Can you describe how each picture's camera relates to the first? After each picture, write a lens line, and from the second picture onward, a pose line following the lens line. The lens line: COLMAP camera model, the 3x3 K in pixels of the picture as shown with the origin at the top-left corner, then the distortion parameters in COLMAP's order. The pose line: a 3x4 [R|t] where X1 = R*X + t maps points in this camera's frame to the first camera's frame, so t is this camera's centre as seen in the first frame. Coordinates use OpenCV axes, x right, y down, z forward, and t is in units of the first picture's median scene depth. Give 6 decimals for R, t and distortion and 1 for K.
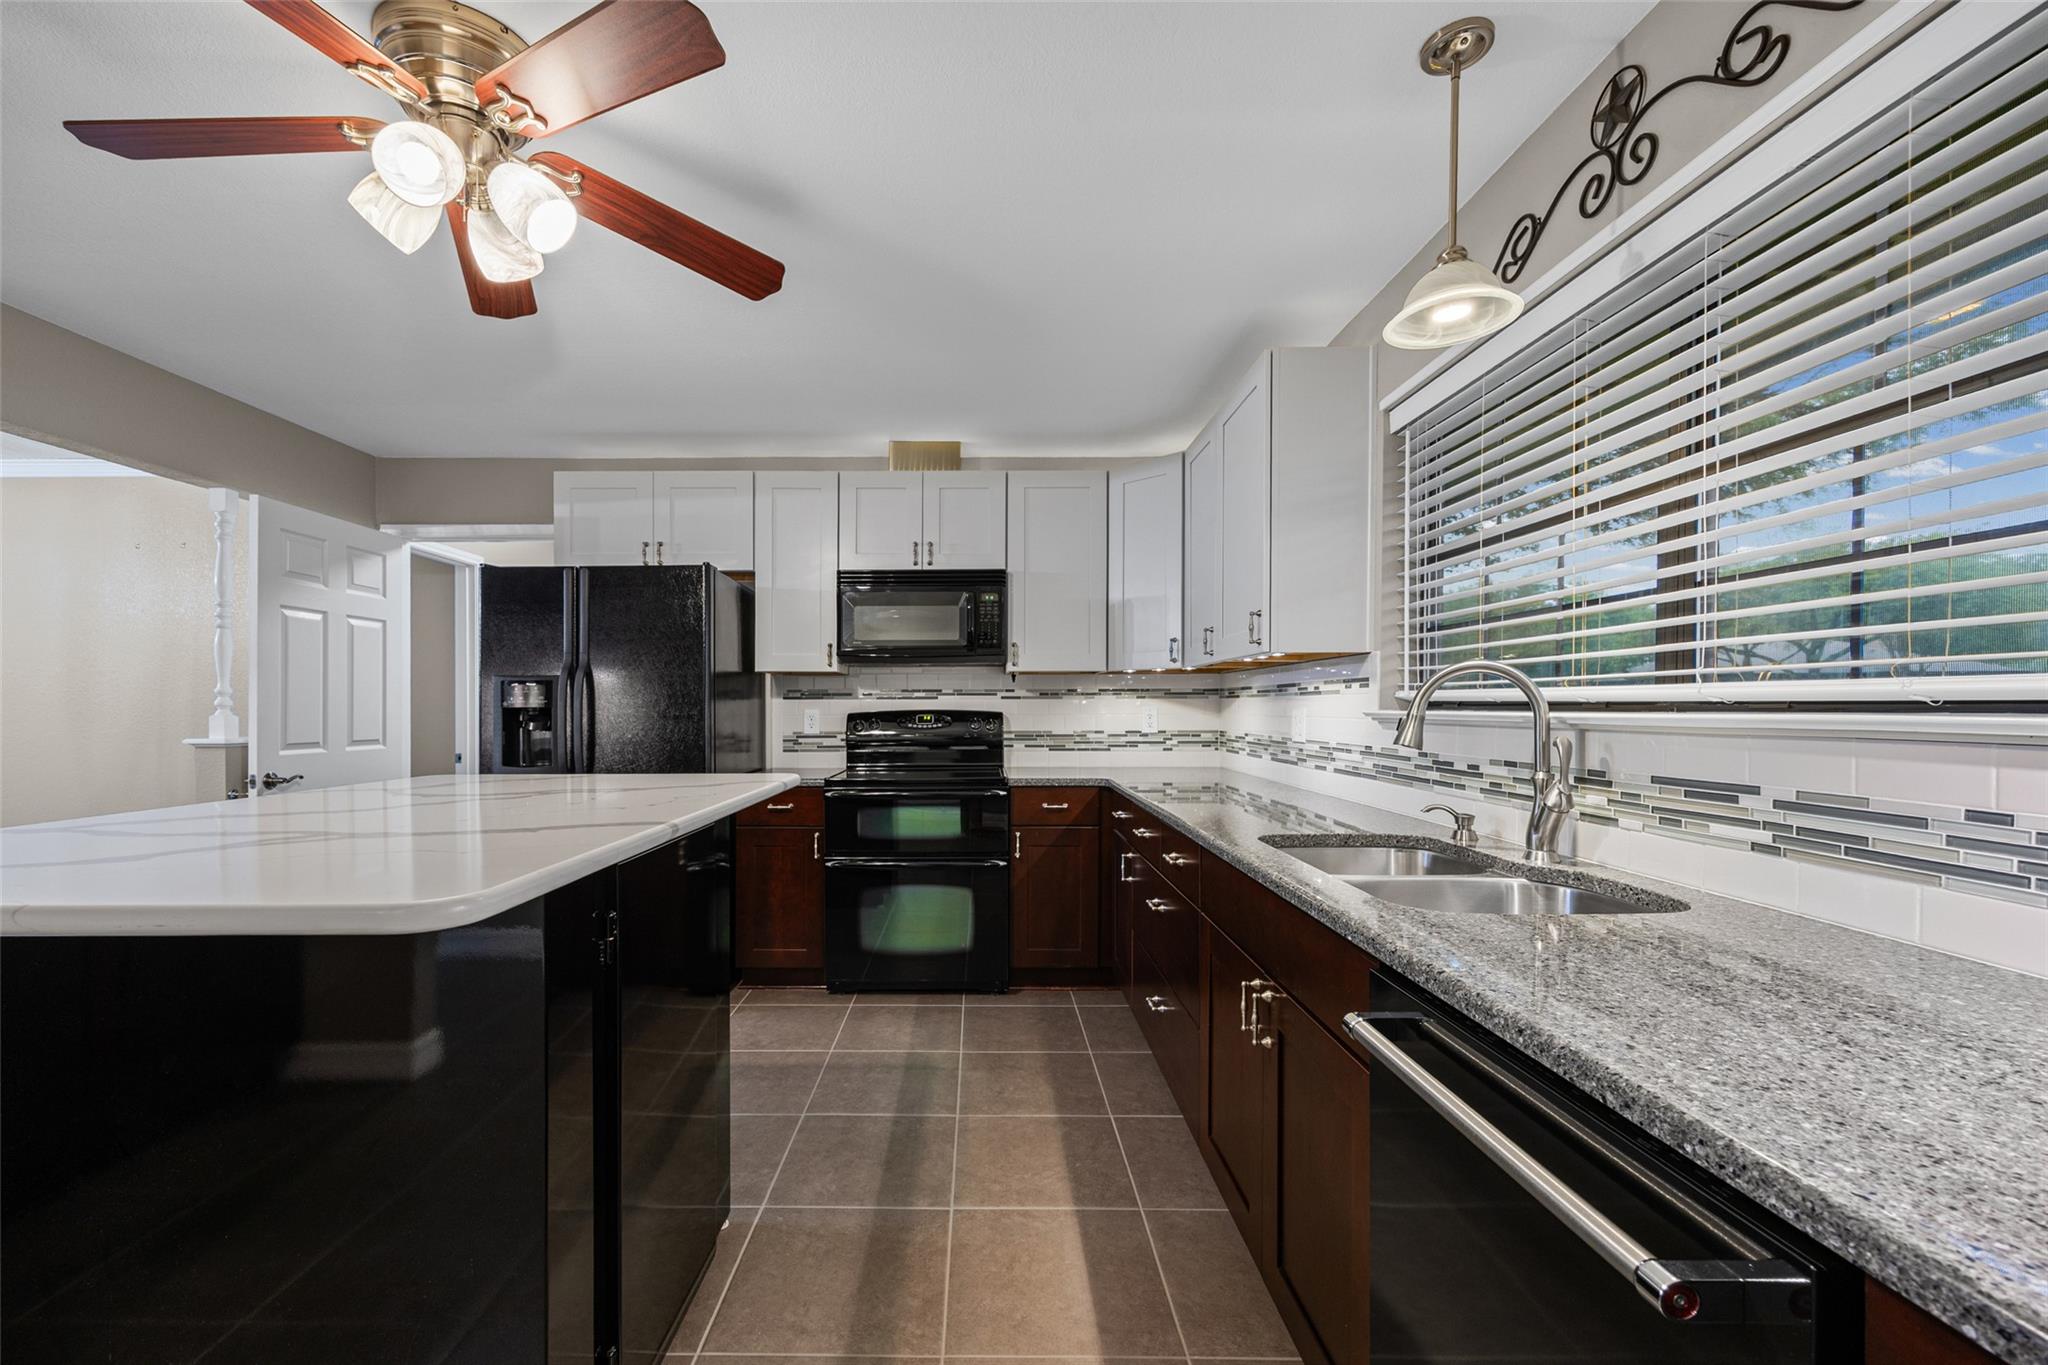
lens RADIAL K [[840.3, 0, 955.7], [0, 840.3, 706.9], [0, 0, 1]] dist [0.017955, 0.000182]
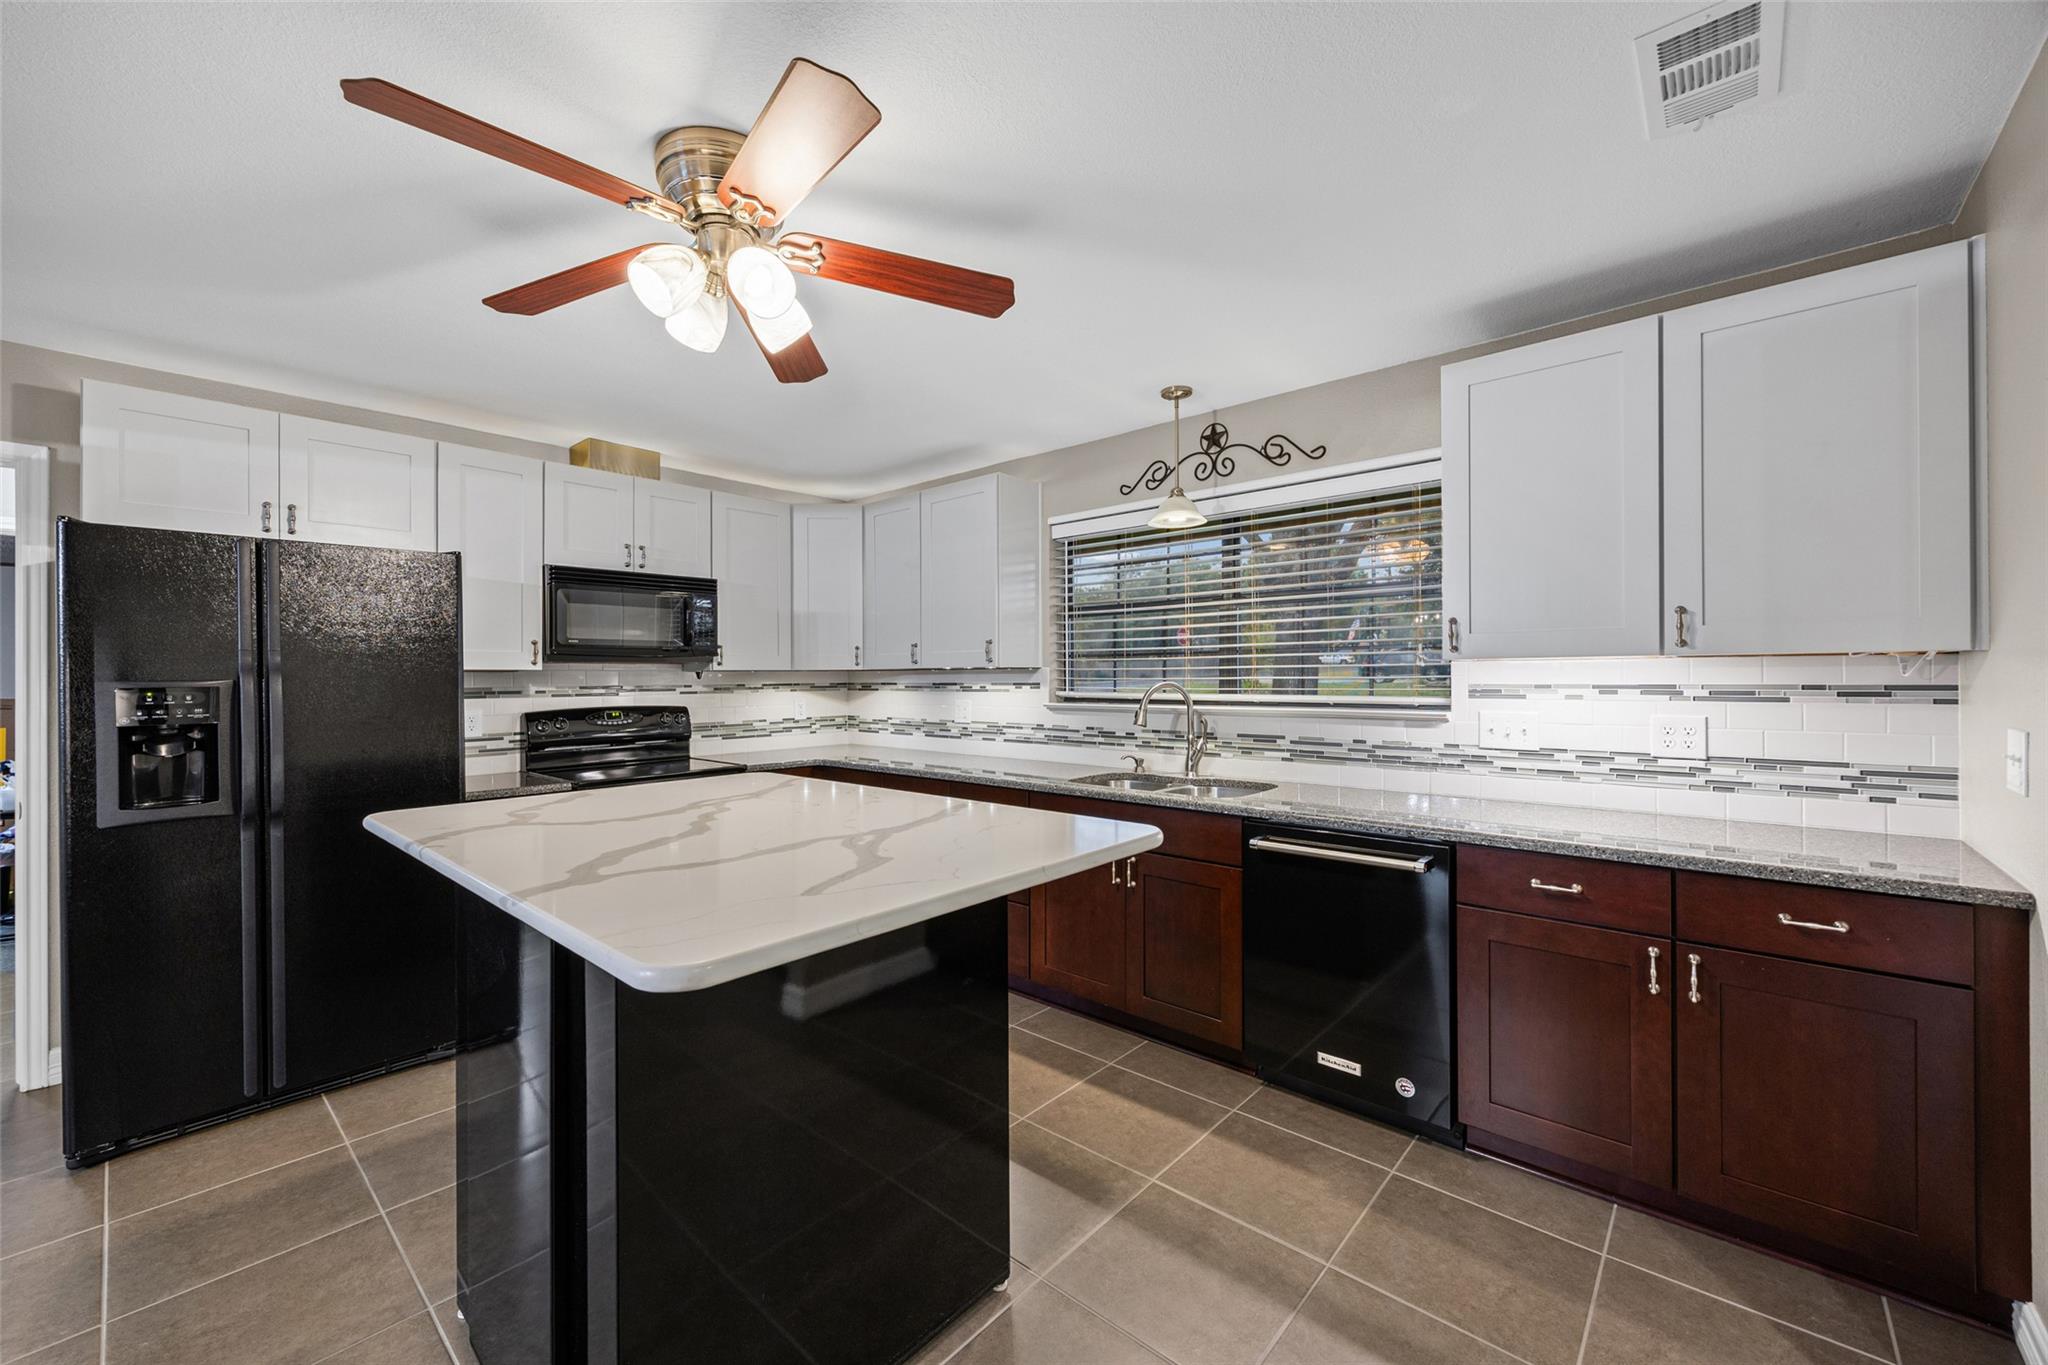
lens RADIAL K [[840.3, 0, 991.1], [0, 840.3, 664.3], [0, 0, 1]] dist [0.017955, 0.000182]
pose [[0.670281, 0.005504, 0.742087, -0.610287], [0.007857, 0.999864, -0.014513, -0.036776], [-0.742066, 0.015559, 0.670147, -0.021590]]
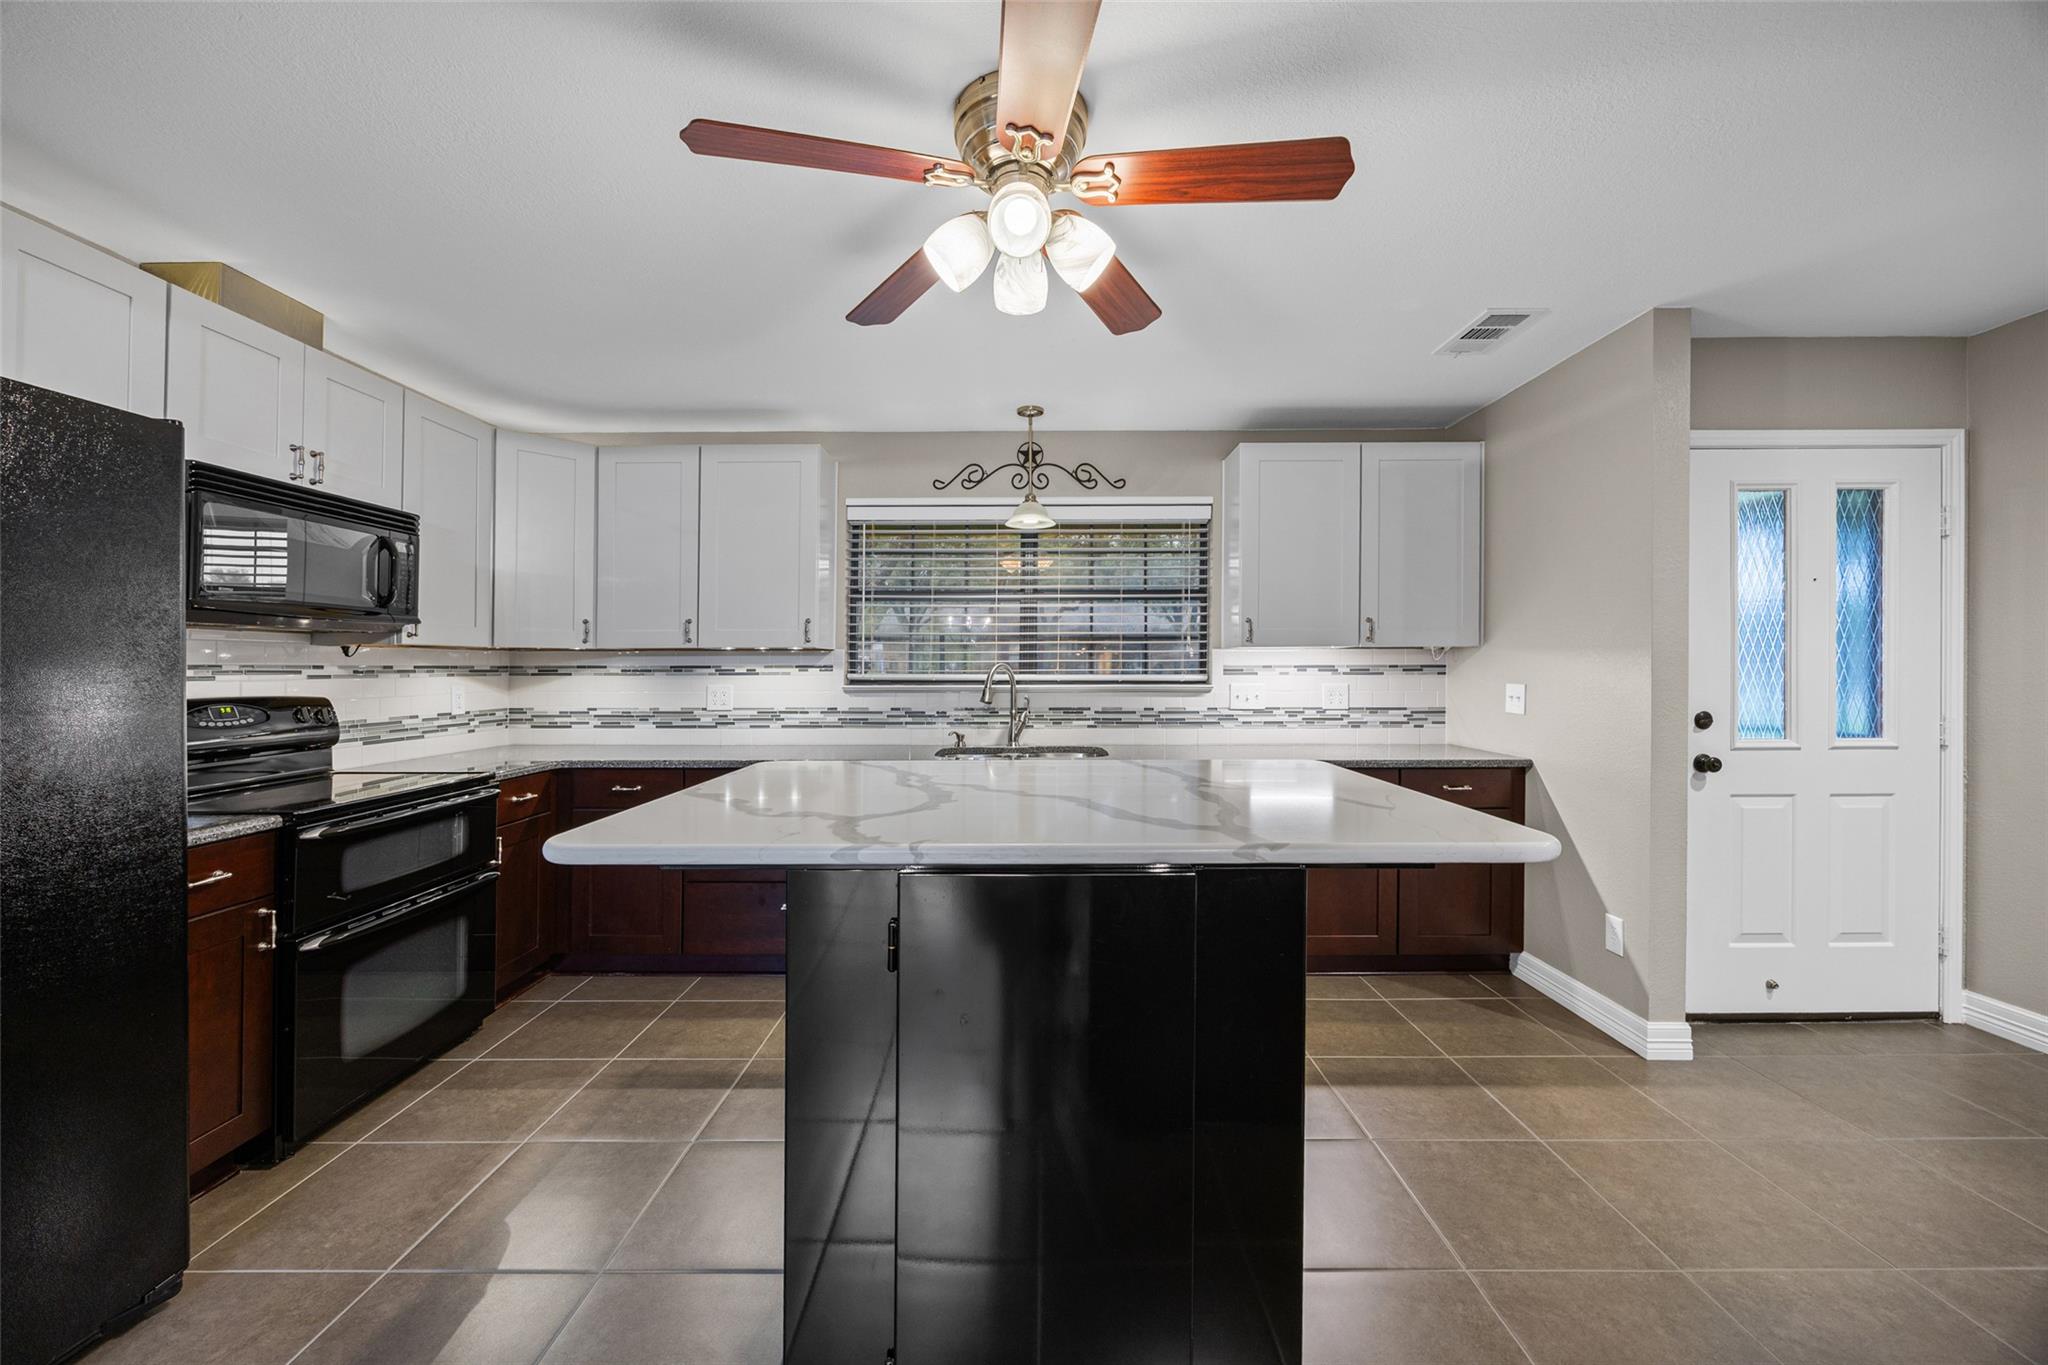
lens RADIAL K [[840.3, 0, 1013.7], [0, 840.3, 669.4], [0, 0, 1]] dist [0.017955, 0.000182]
pose [[-0.019127, 0.000163, 0.999817, -0.868888], [0.002936, 0.999996, -0.000107, -0.019780], [-0.999813, 0.002934, -0.019127, 0.529135]]
